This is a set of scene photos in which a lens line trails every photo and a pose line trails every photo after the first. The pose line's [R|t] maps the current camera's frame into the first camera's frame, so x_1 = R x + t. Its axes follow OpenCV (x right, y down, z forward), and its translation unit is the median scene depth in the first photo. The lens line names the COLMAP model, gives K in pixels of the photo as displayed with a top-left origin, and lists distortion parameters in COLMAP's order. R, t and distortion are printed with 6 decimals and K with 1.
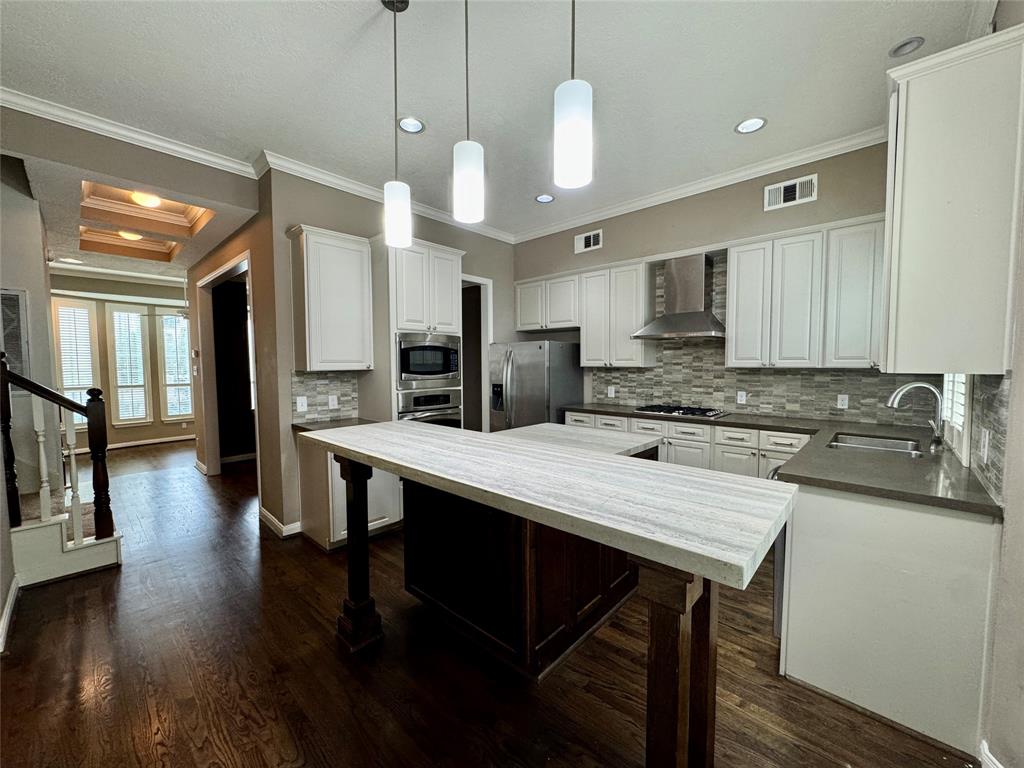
lens RADIAL K [[404.2, 0, 508.6], [0, 404.2, 383.0], [0, 0, 1]] dist [-0.000365, -0.000413]
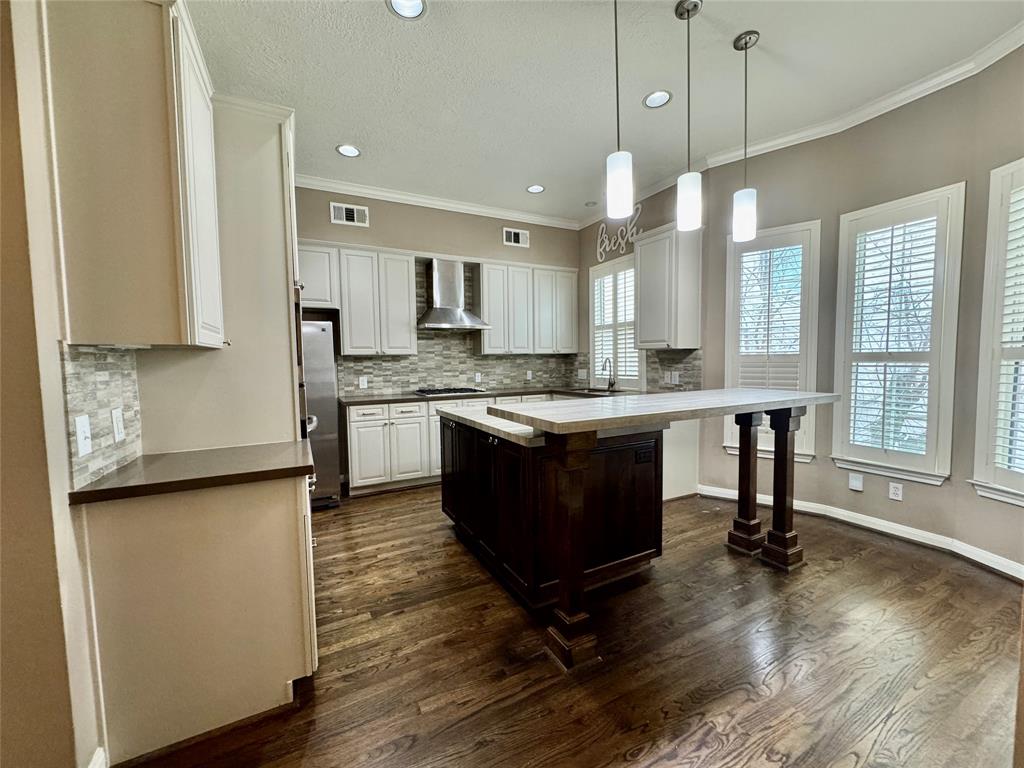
lens RADIAL K [[404.2, 0, 509.9], [0, 404.2, 384.7], [0, 0, 1]] dist [-0.000365, -0.000413]
pose [[0.335587, -0.056023, 0.940342, -0.594156], [0.063138, 0.997323, 0.036886, 0.016050], [-0.939891, 0.046993, 0.338226, 0.413855]]
